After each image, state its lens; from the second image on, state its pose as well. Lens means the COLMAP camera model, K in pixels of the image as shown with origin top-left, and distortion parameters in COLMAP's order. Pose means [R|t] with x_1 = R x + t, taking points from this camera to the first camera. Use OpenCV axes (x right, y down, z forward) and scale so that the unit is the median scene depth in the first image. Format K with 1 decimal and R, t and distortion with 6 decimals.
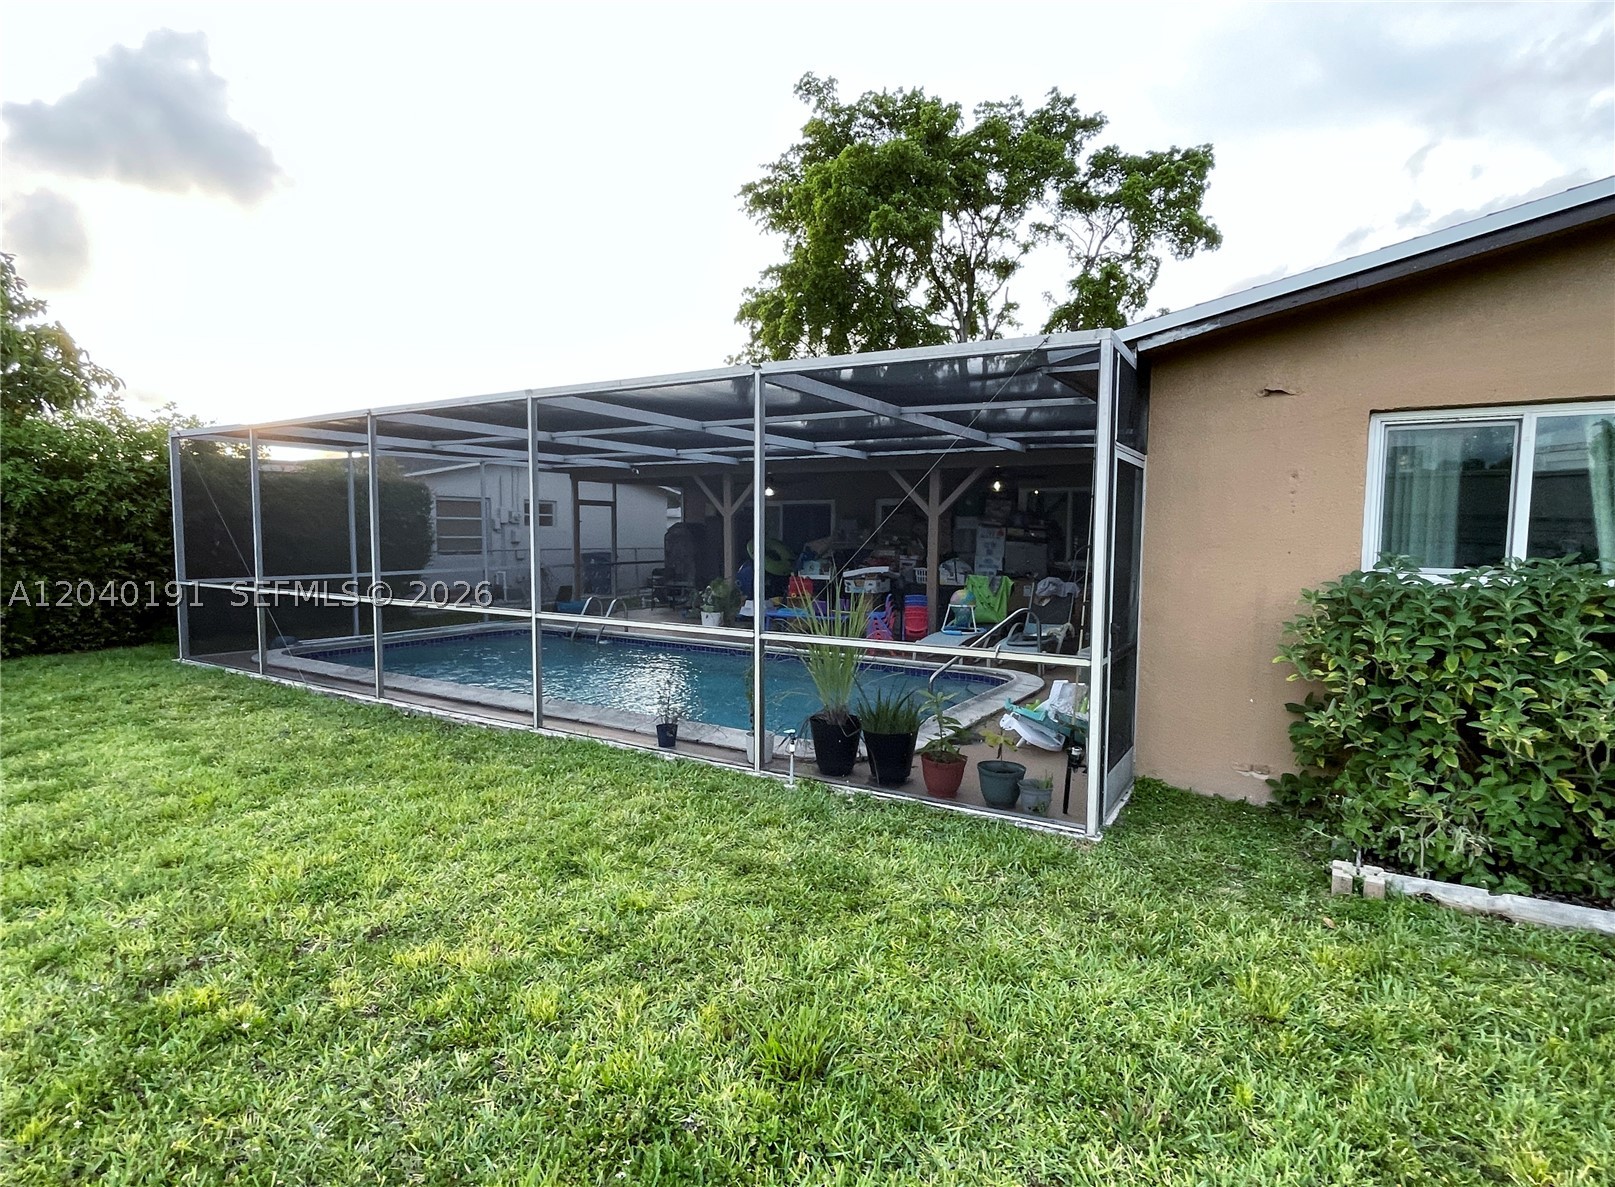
lens RADIAL K [[841.9, 0, 802.4], [0, 841.9, 600.5], [0, 0, 1]] dist [0.002780, 0.000394]
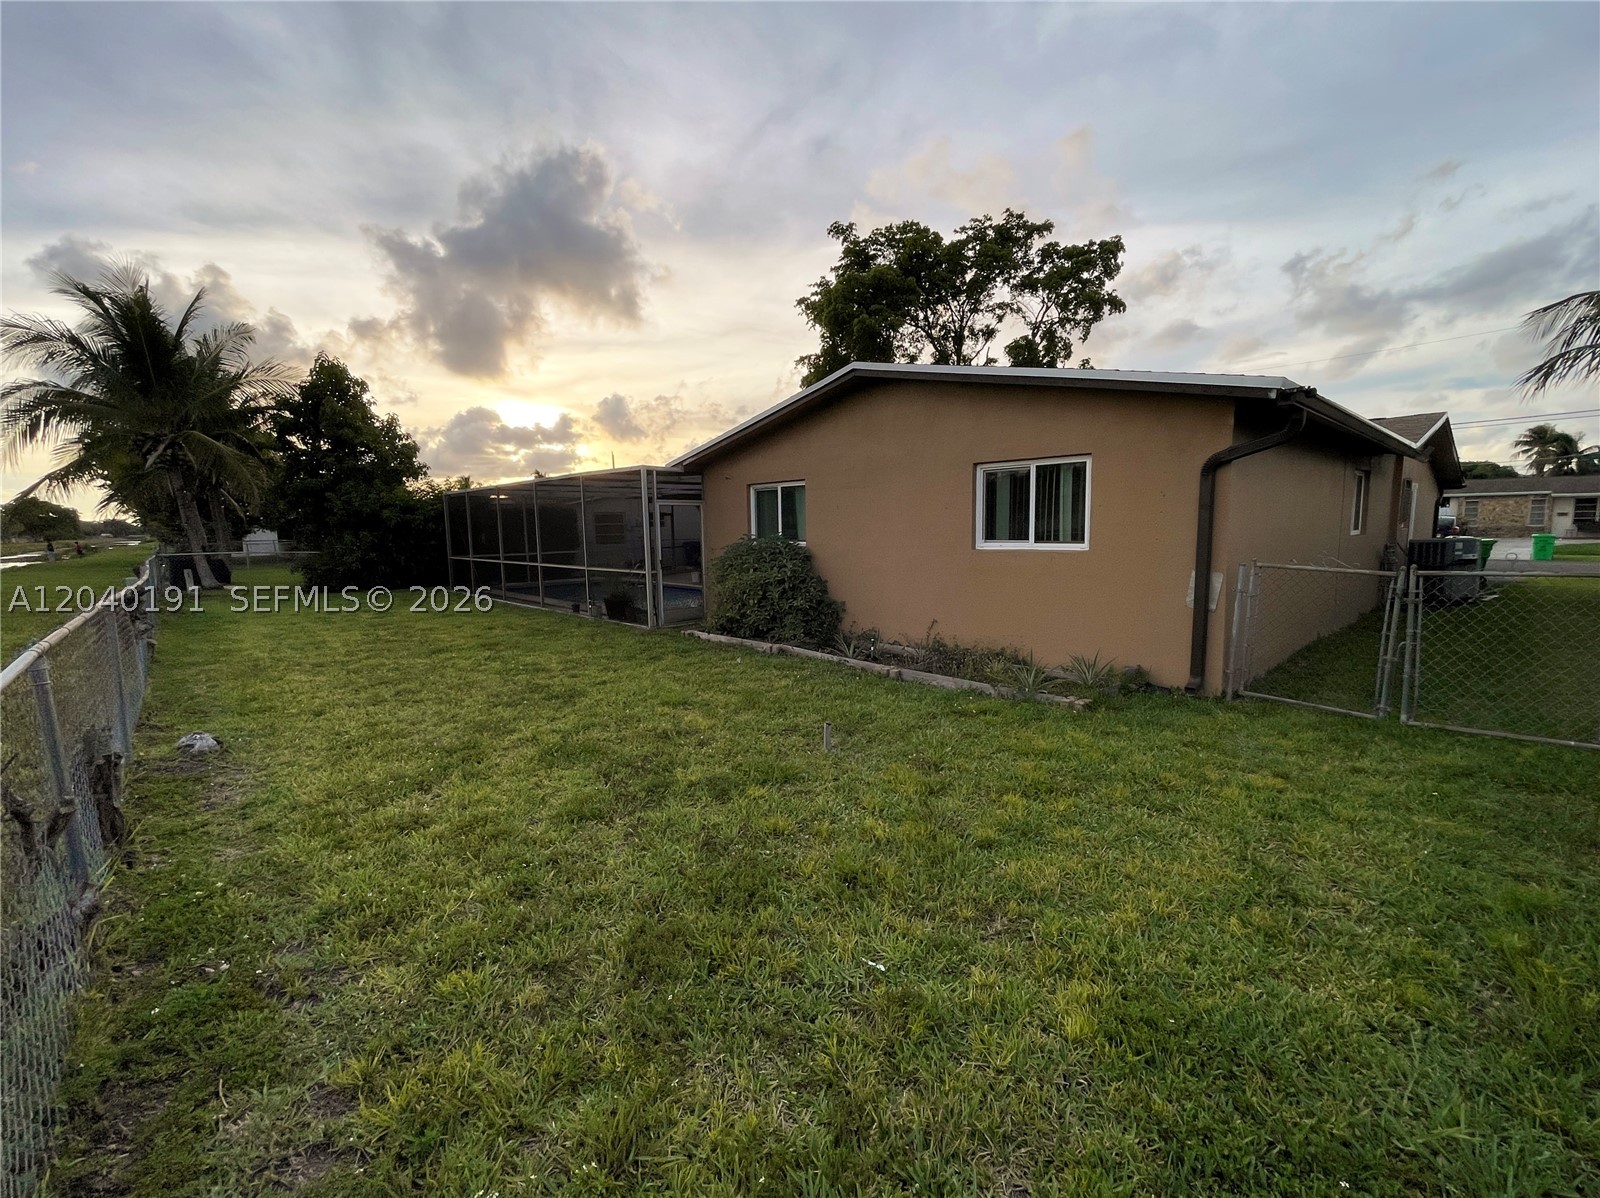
lens RADIAL K [[677.9, 0, 803.4], [0, 677.9, 603.7], [0, 0, 1]] dist [-0.001262, -0.000062]
pose [[0.966955, 0.003564, -0.254921, 0.257712], [0.006043, 0.999301, 0.036895, 0.016830], [0.254875, -0.037216, 0.966258, -0.215687]]
